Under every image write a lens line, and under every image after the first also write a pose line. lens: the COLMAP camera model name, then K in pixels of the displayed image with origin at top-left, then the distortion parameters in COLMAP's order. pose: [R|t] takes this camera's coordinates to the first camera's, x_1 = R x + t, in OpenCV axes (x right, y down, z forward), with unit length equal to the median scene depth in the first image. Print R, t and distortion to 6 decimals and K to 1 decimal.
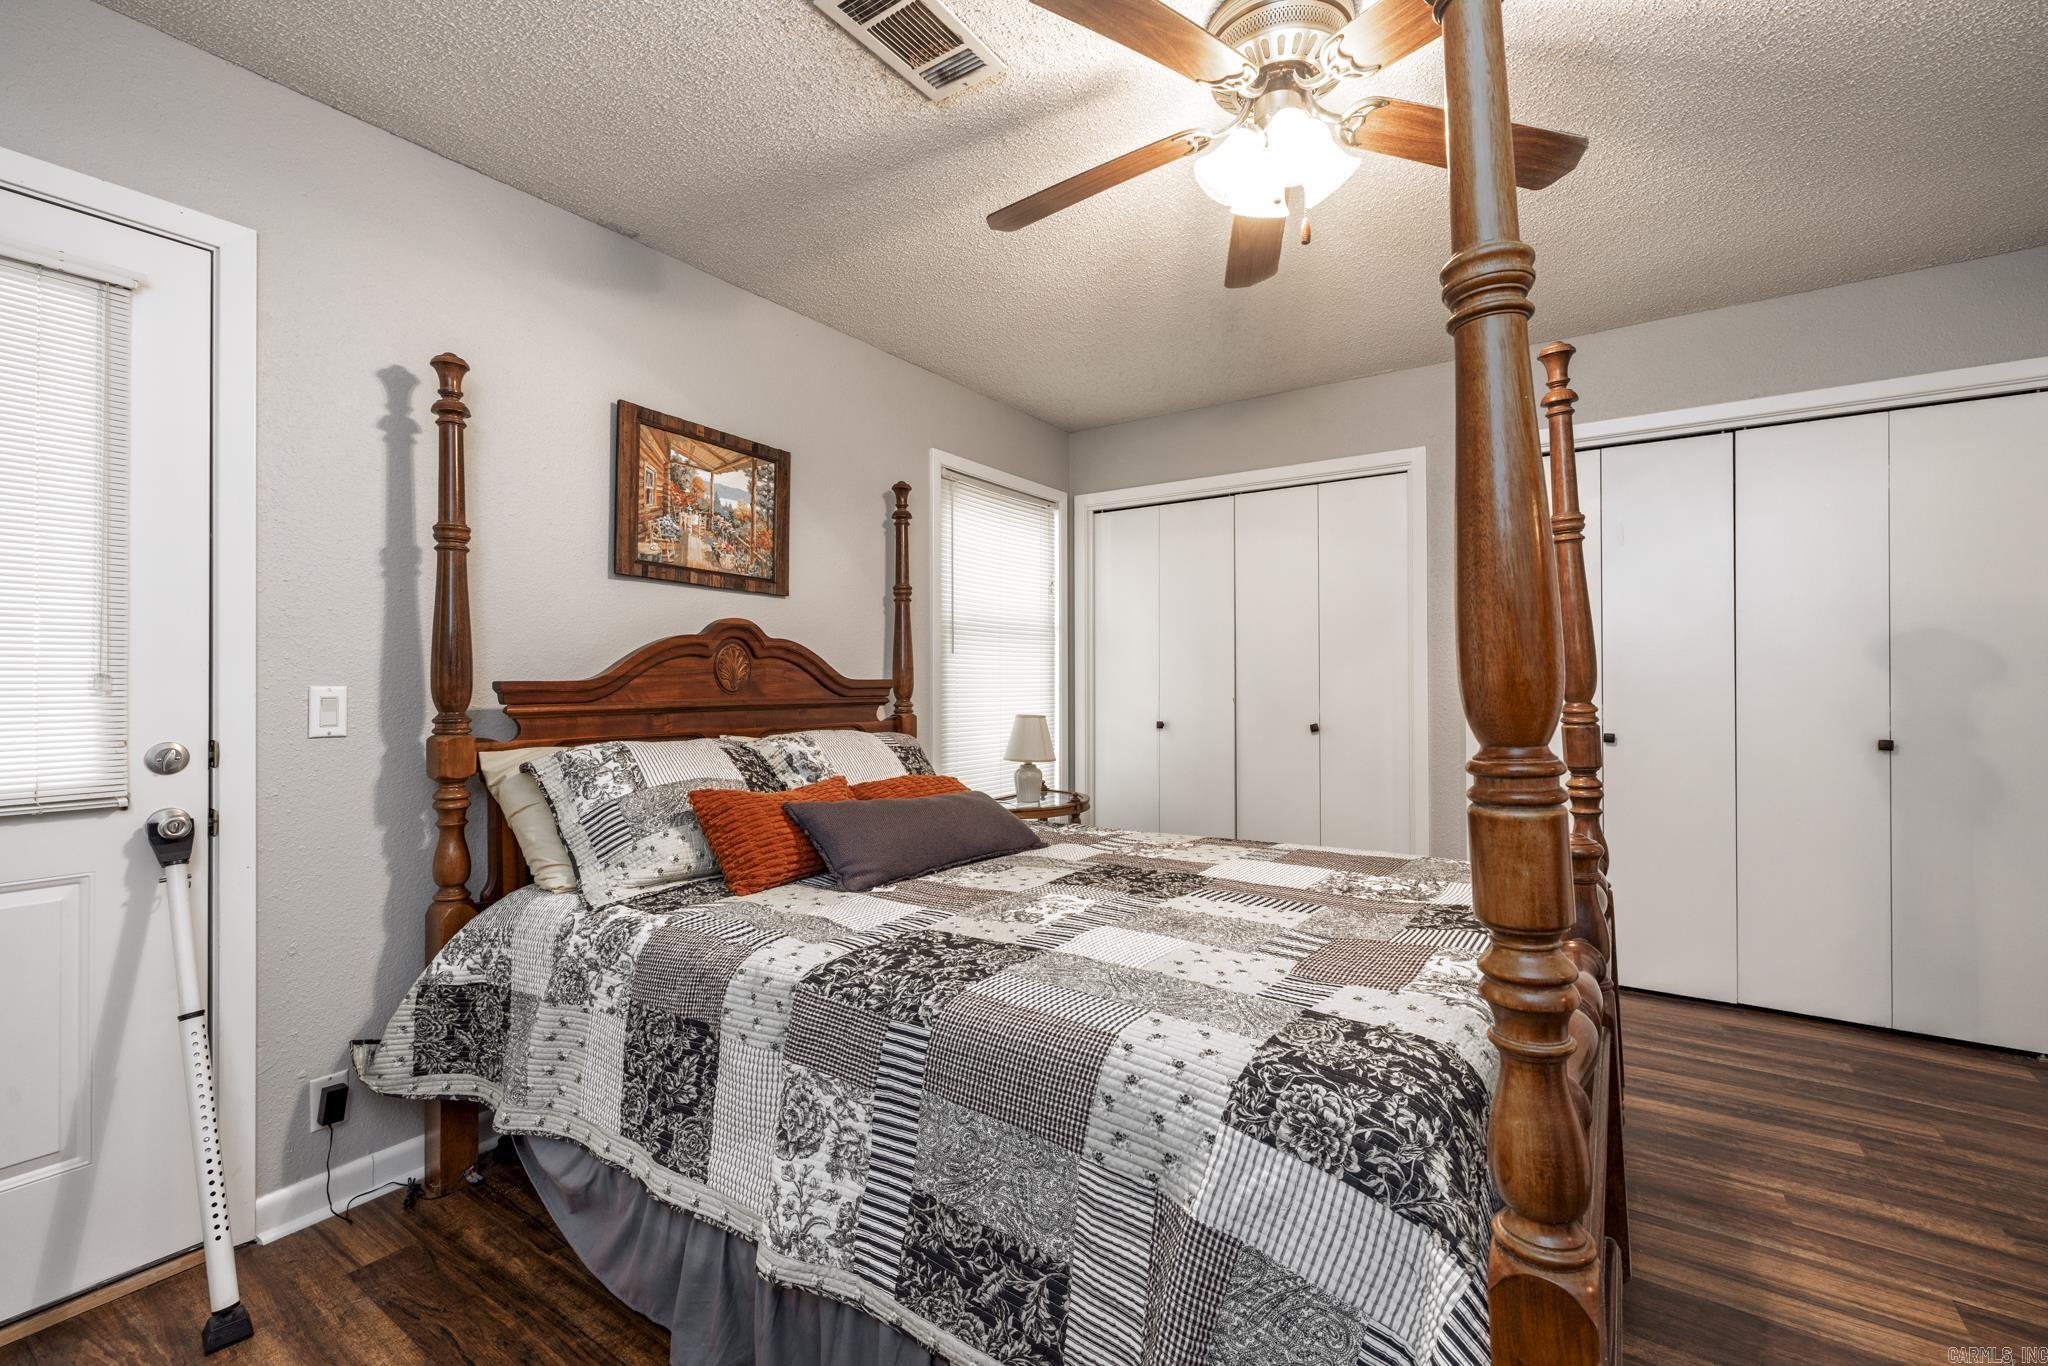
lens RADIAL K [[864.7, 0, 1017.8], [0, 864.7, 678.8], [0, 0, 1]] dist [0.000970, -0.000024]
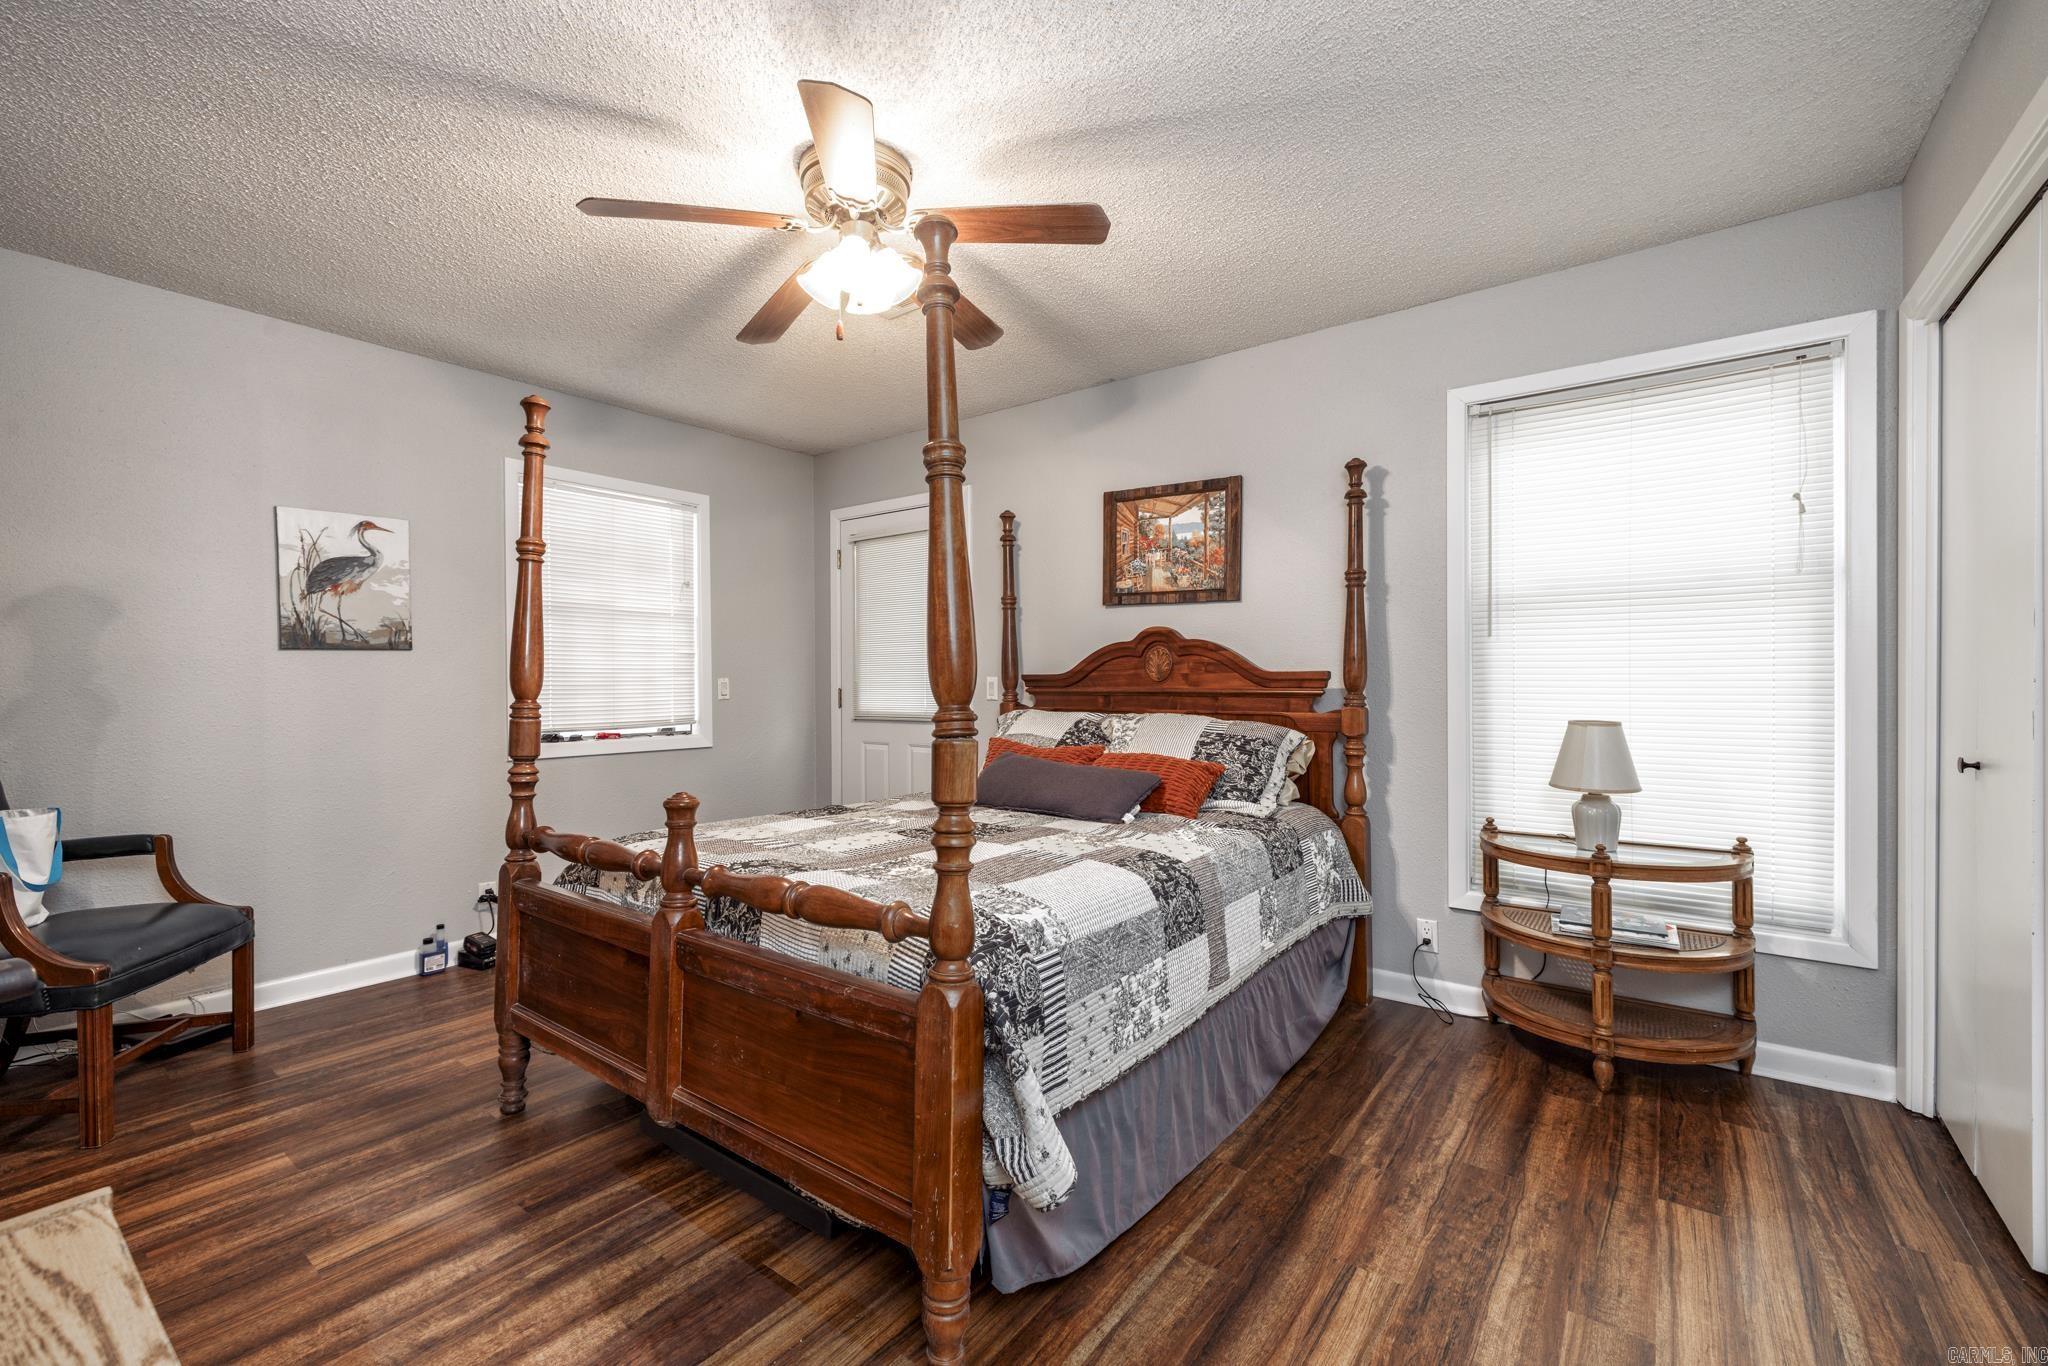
lens RADIAL K [[864.7, 0, 1017.8], [0, 864.7, 678.8], [0, 0, 1]] dist [0.000970, -0.000024]
pose [[-0.039189, 0.005559, -0.999216, 0.997299], [0.009980, 0.999937, 0.005171, 0.001512], [0.999182, -0.009770, -0.039242, 0.821141]]
